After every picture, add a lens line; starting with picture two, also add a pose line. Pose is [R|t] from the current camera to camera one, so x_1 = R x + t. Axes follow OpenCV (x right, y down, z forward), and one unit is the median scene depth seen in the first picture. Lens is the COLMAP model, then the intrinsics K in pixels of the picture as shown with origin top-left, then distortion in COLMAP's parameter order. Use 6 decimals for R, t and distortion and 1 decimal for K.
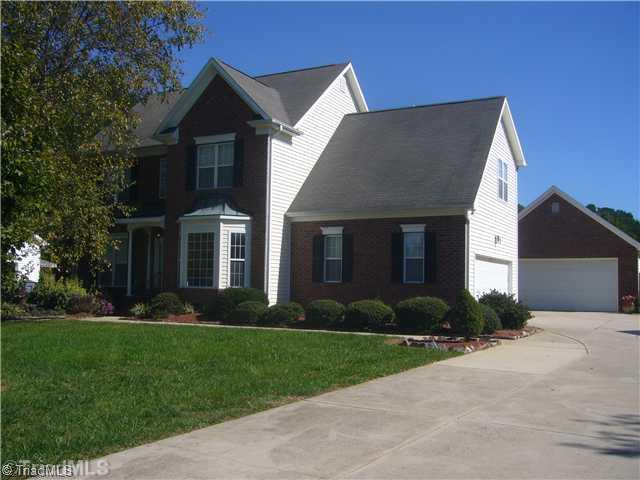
lens RADIAL K [[668.5, 0, 320.1], [0, 668.5, 240.9], [0, 0, 1]] dist [-0.069592, 0.000000]
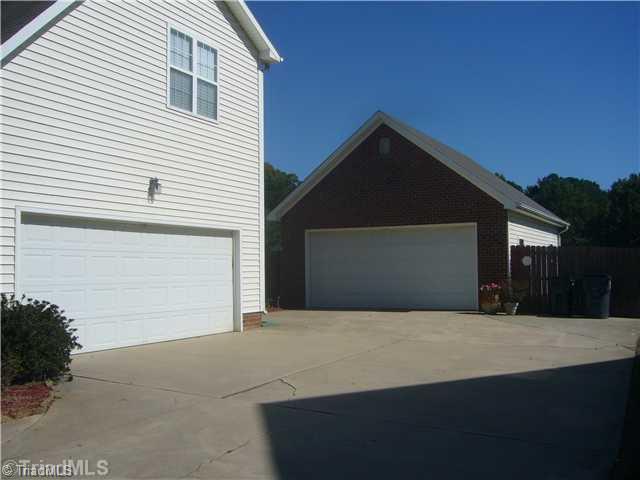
lens RADIAL K [[668.5, 0, 320.0], [0, 668.5, 240.1], [0, 0, 1]] dist [-0.069592, 0.000000]
pose [[0.999175, -0.031578, 0.025531, 0.376597], [0.030939, 0.999207, 0.025061, 0.029215], [-0.026302, -0.024250, 0.999360, 0.501053]]
